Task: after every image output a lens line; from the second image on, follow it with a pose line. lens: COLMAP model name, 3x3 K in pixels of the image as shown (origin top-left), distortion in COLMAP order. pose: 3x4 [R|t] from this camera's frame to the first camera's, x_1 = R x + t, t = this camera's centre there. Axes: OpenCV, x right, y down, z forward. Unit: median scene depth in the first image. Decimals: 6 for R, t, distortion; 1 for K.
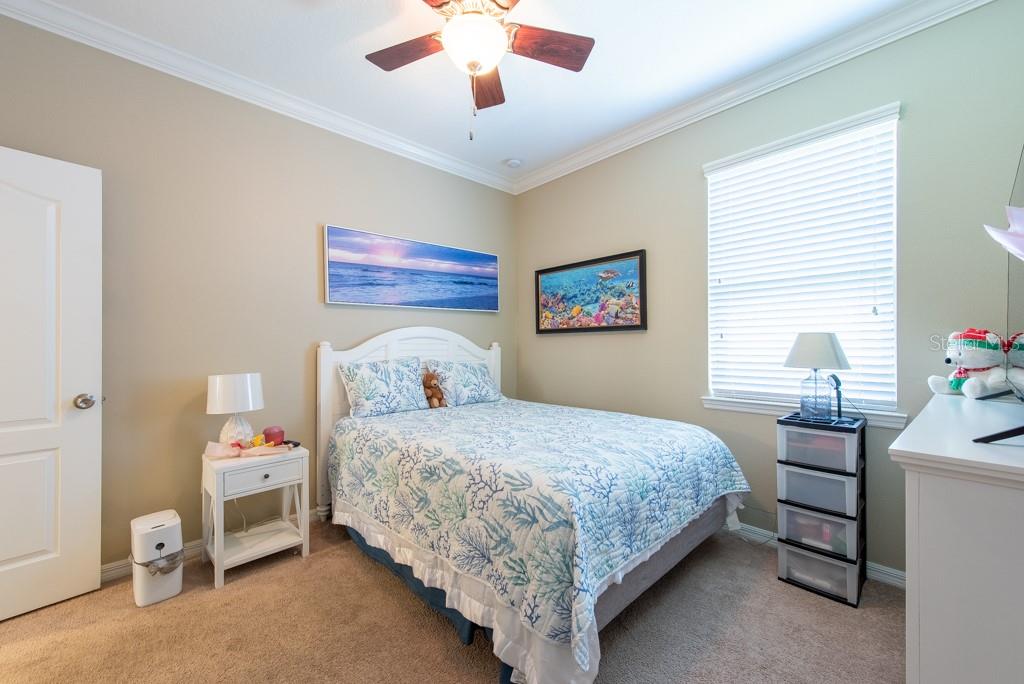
lens RADIAL K [[402.7, 0, 513.3], [0, 402.7, 344.3], [0, 0, 1]] dist [0.015421, -0.003838]
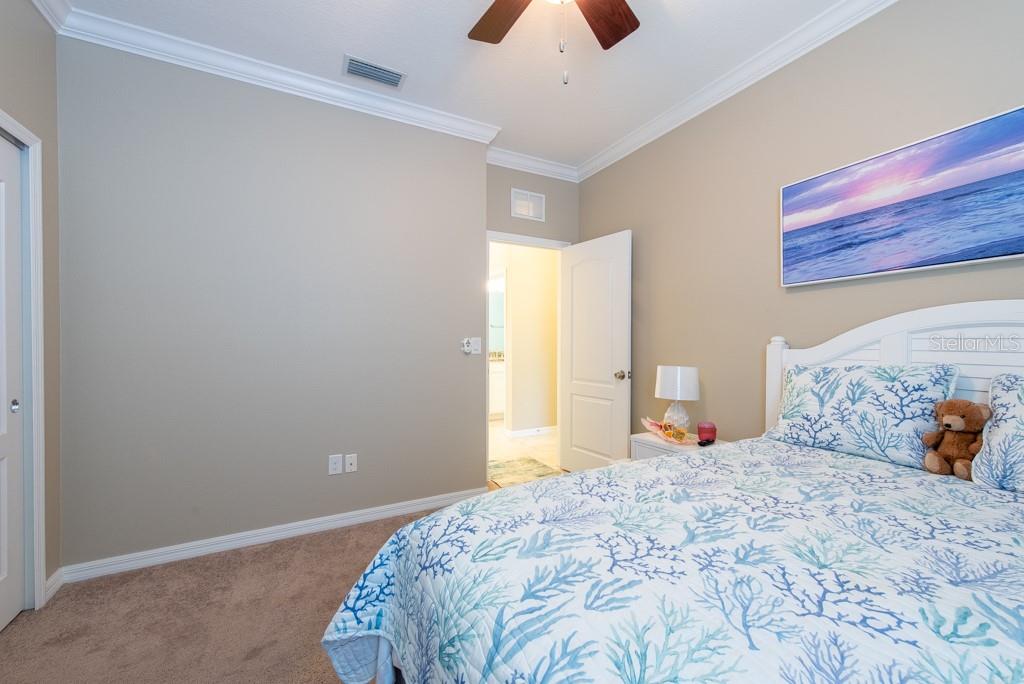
lens RADIAL K [[402.7, 0, 509.0], [0, 402.7, 346.3], [0, 0, 1]] dist [0.015421, -0.003838]
pose [[-0.278381, 0.015827, -0.960340, 0.407483], [0.004081, 0.999875, 0.015295, -0.001631], [0.960462, 0.000338, -0.278411, 0.647777]]
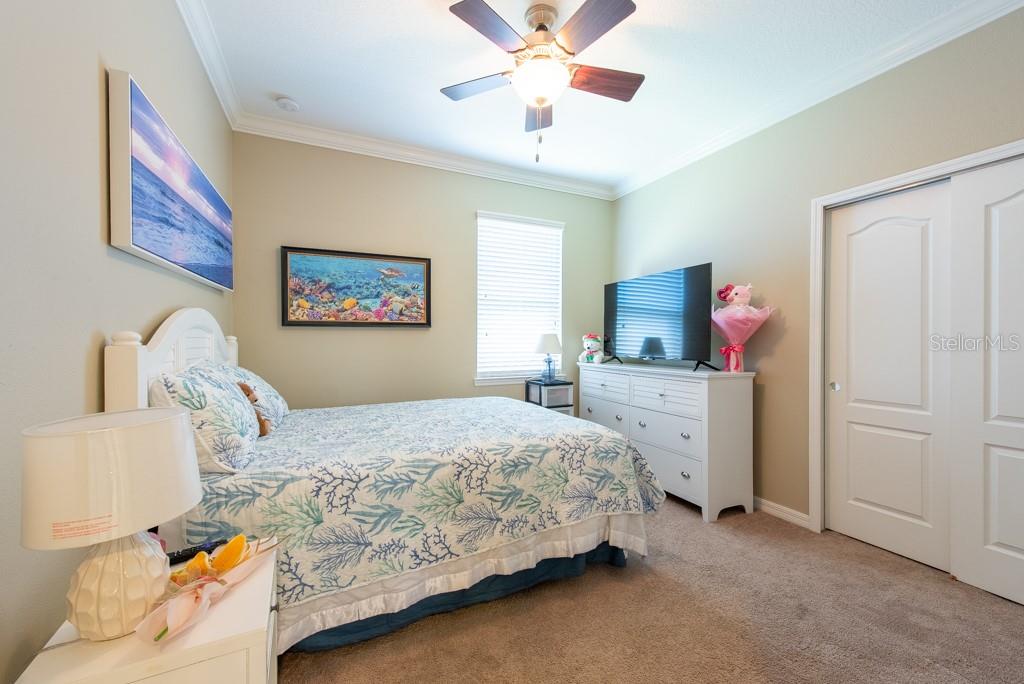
lens RADIAL K [[402.7, 0, 510.4], [0, 402.7, 340.0], [0, 0, 1]] dist [0.015421, -0.003838]
pose [[0.308124, 0.003521, 0.951340, -0.696769], [-0.005699, 0.999982, -0.001856, 0.001000], [-0.951329, -0.004850, 0.308138, 0.409347]]
